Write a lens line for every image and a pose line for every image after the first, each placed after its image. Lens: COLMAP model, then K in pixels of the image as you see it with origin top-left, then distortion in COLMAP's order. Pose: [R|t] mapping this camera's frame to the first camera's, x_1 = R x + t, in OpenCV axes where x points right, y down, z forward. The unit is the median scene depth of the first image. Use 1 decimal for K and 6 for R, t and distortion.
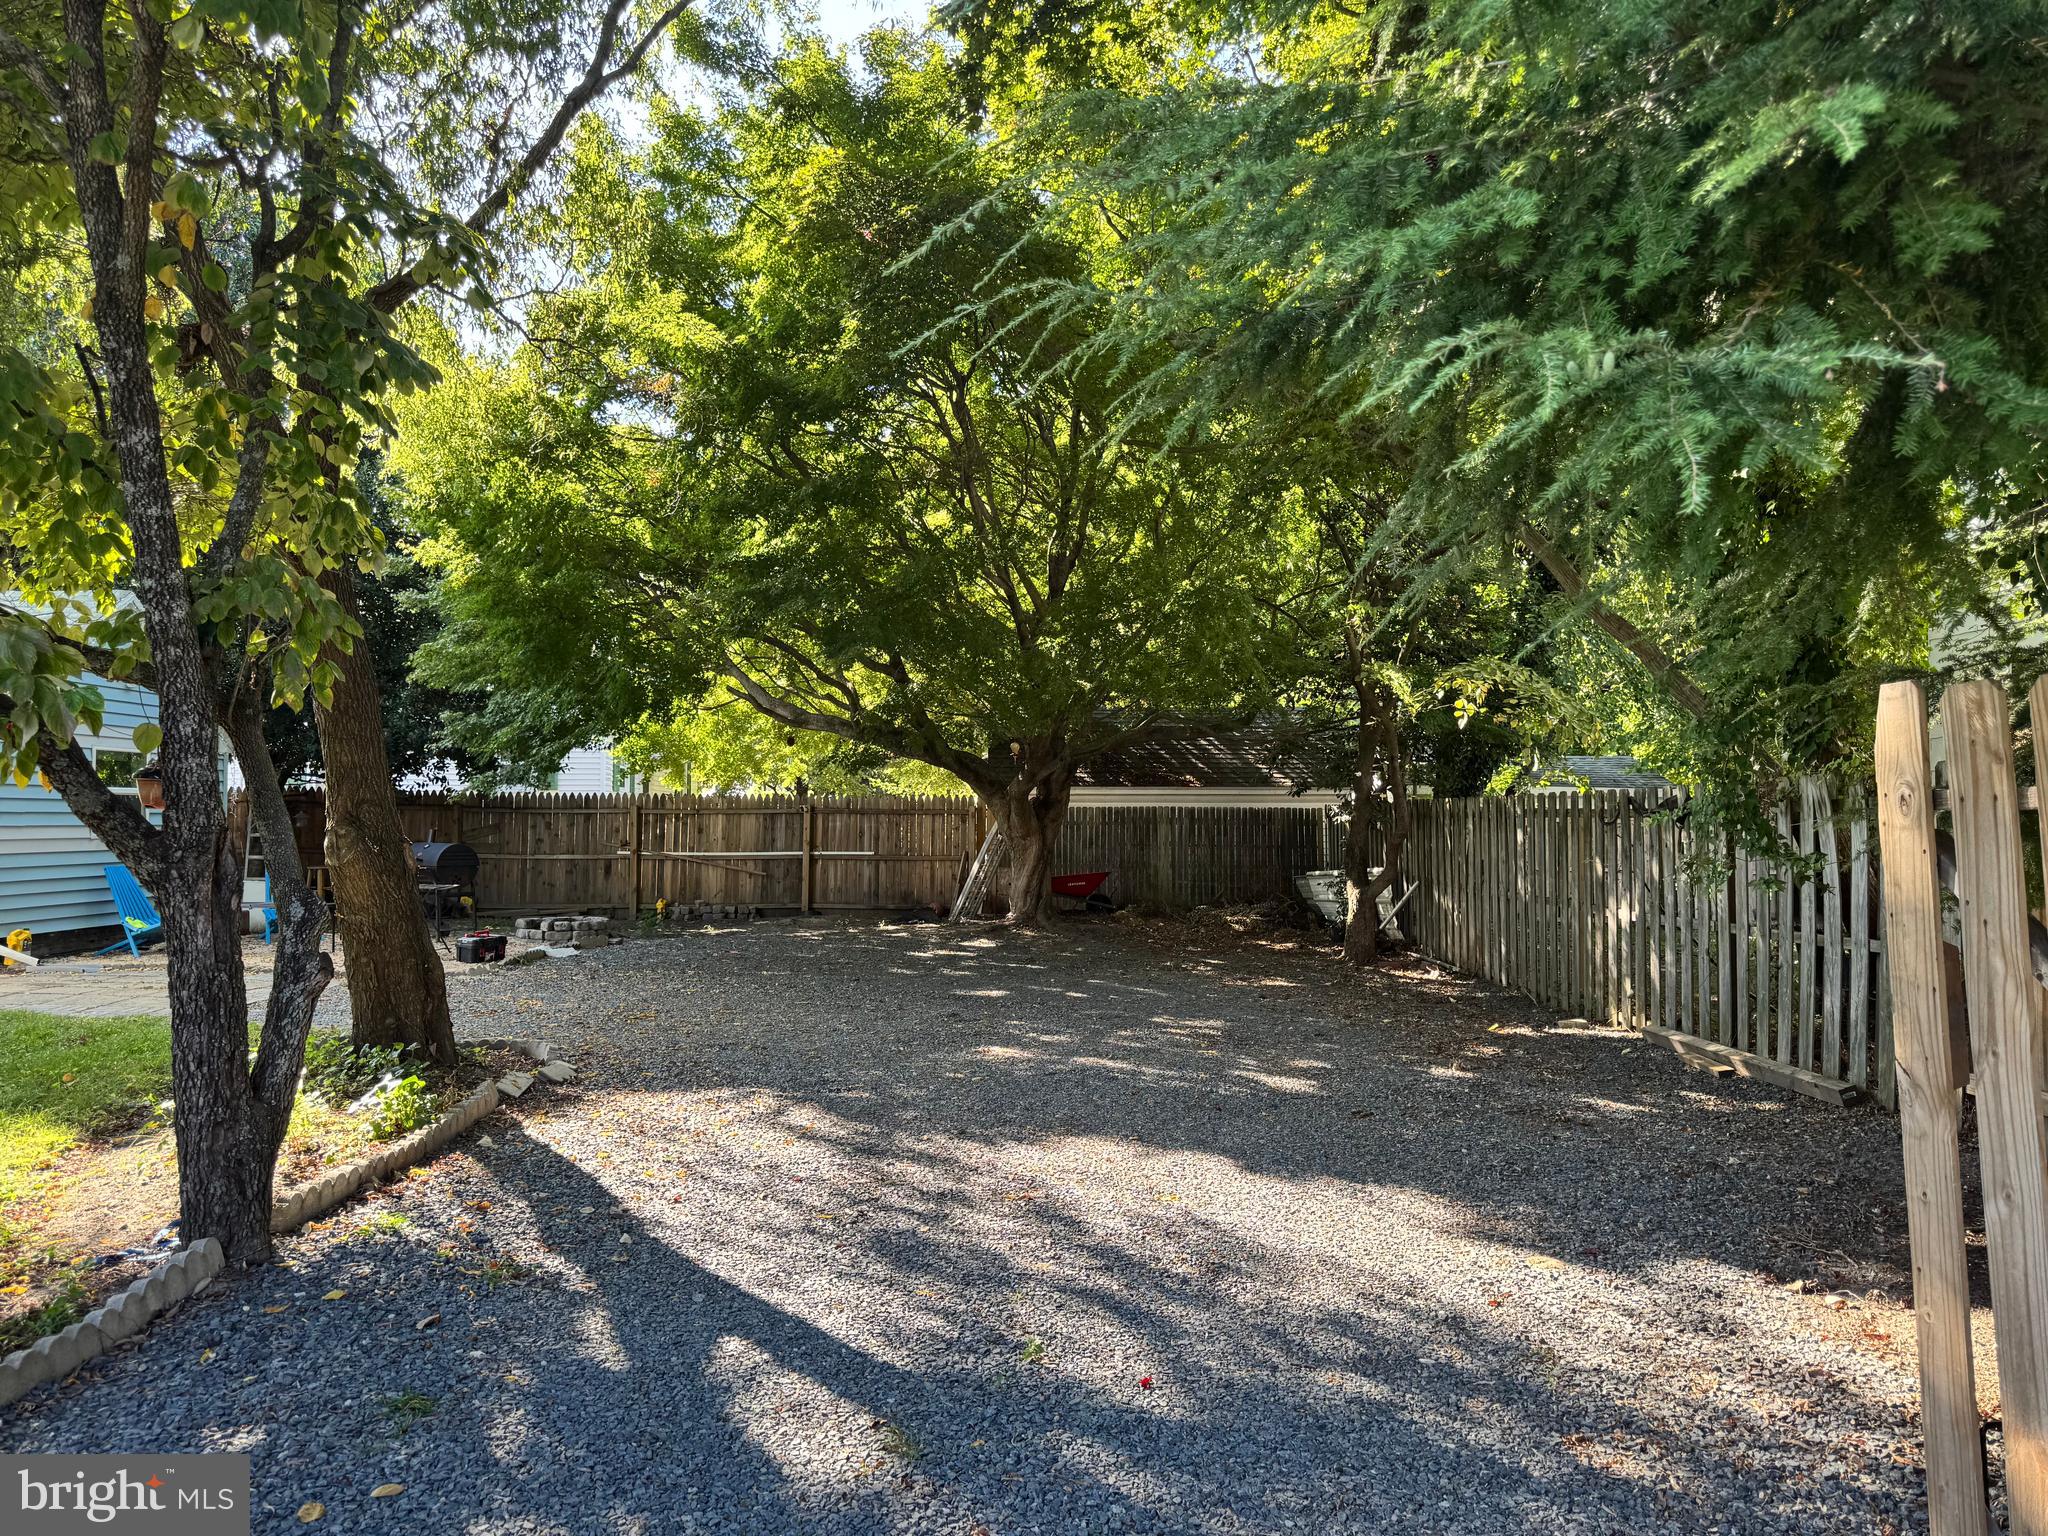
lens RADIAL K [[1449.9, 0, 1024.0], [0, 1449.9, 768.0], [0, 0, 1]] dist [0.065712, -0.138872]
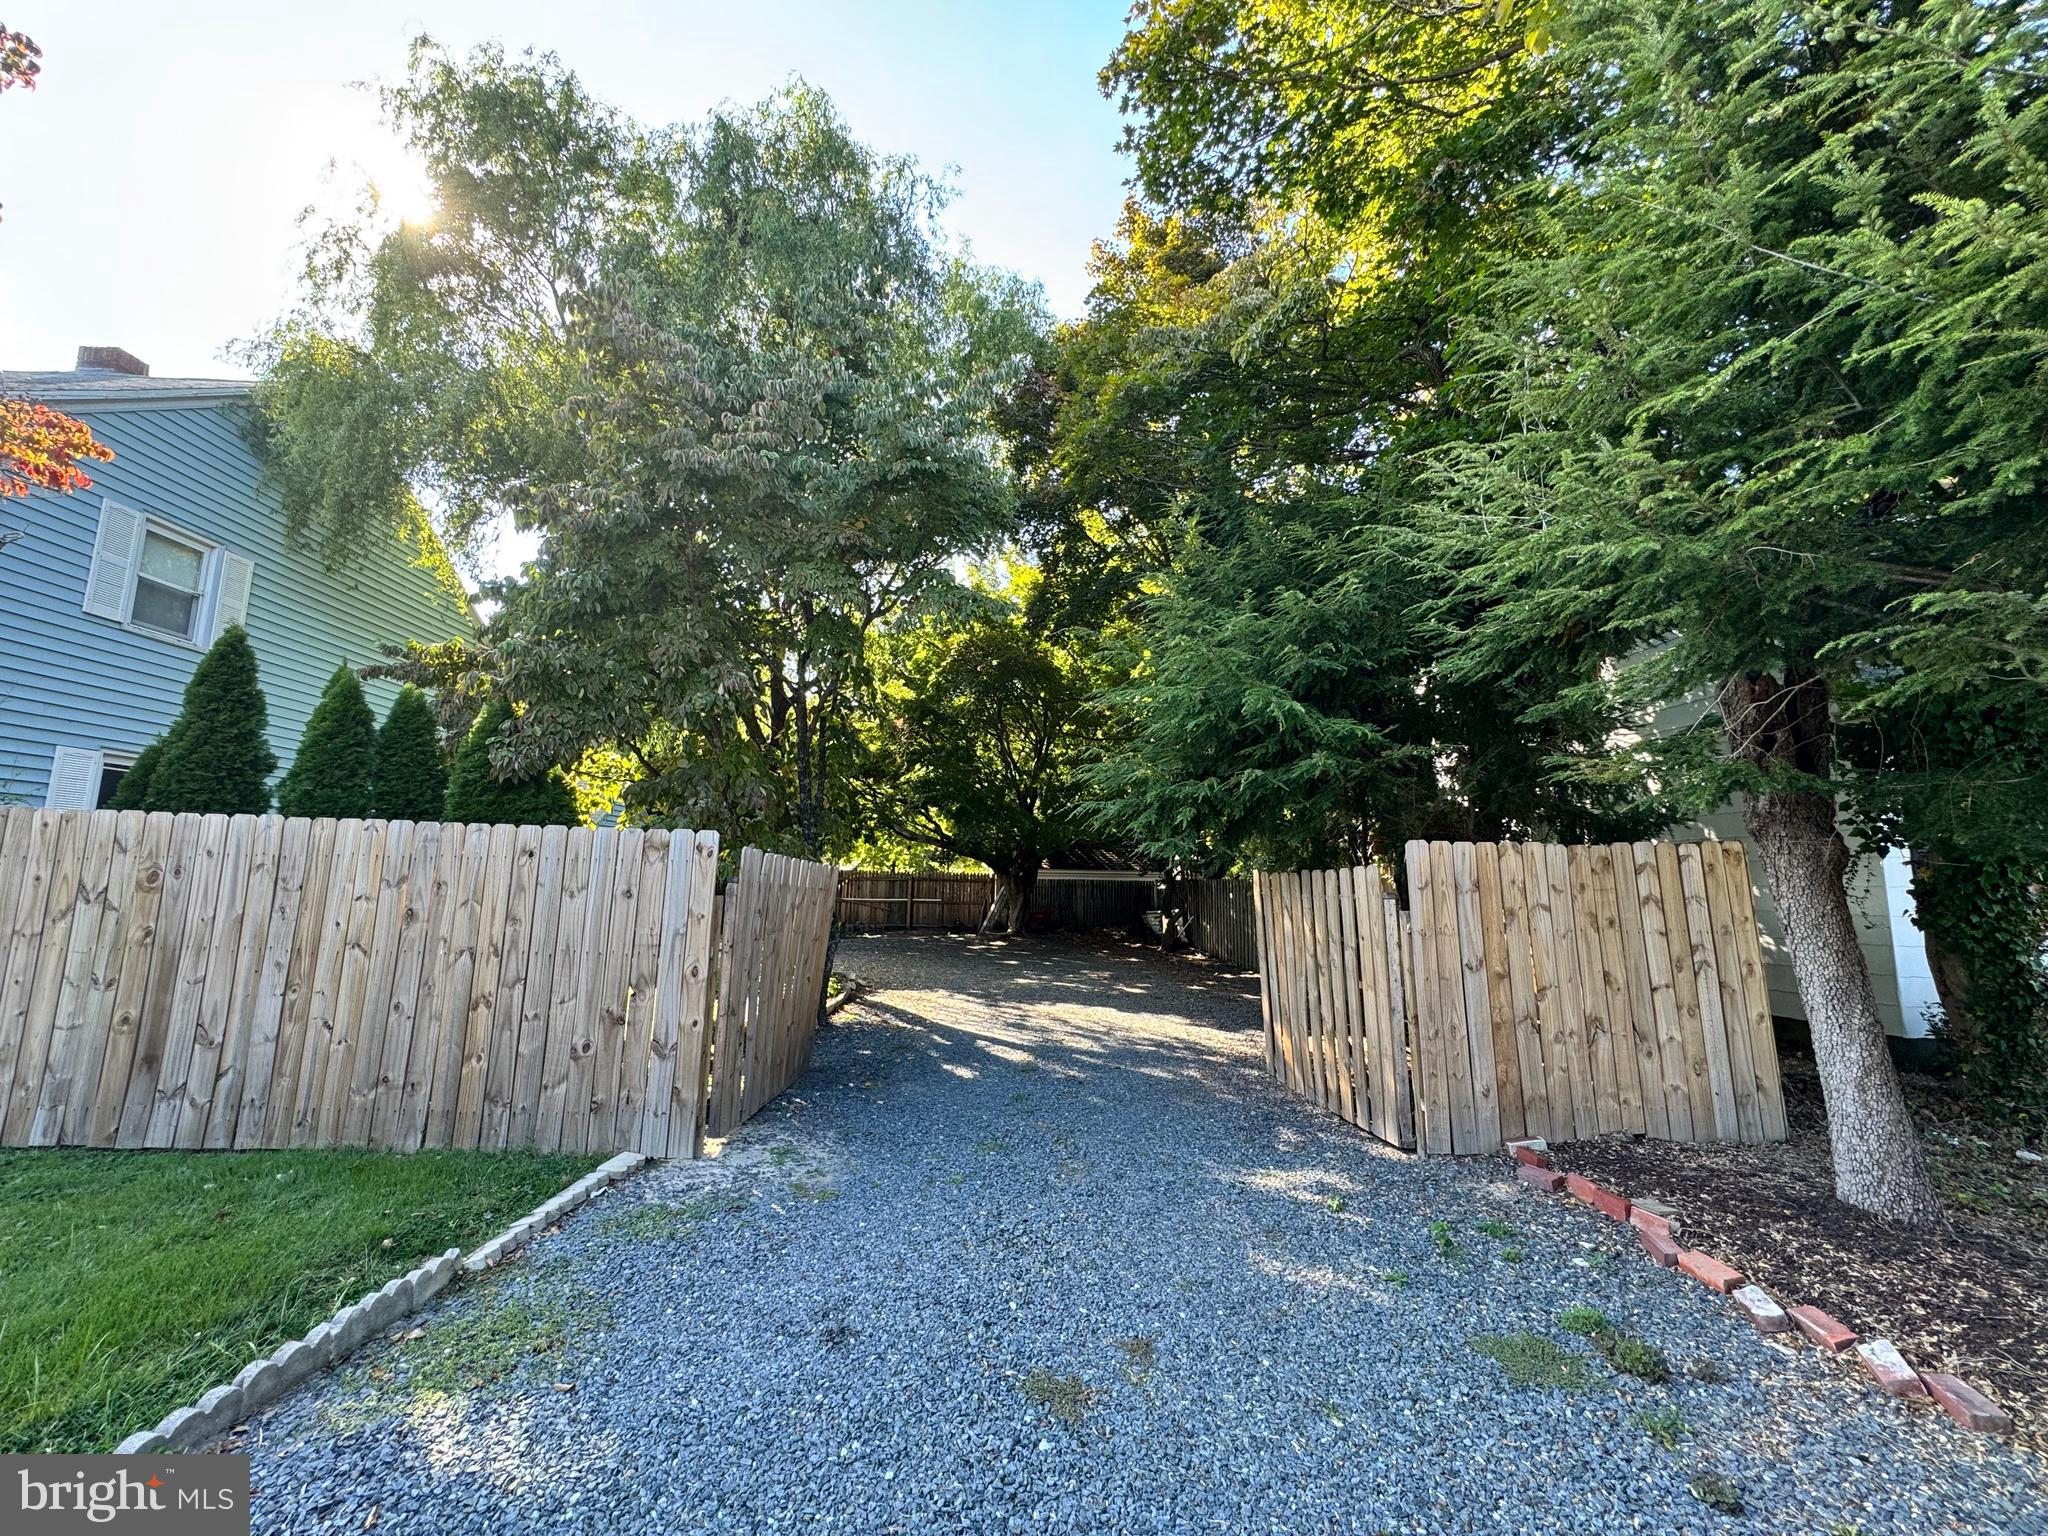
lens RADIAL K [[824.0, 0, 1024.5], [0, 824.0, 726.6], [0, 0, 1]] dist [-0.000032, -0.000002]
pose [[0.999172, 0.017133, 0.036900, -0.048429], [-0.011547, 0.989131, -0.146585, -0.022739], [-0.039010, 0.146037, 0.988510, -0.311649]]
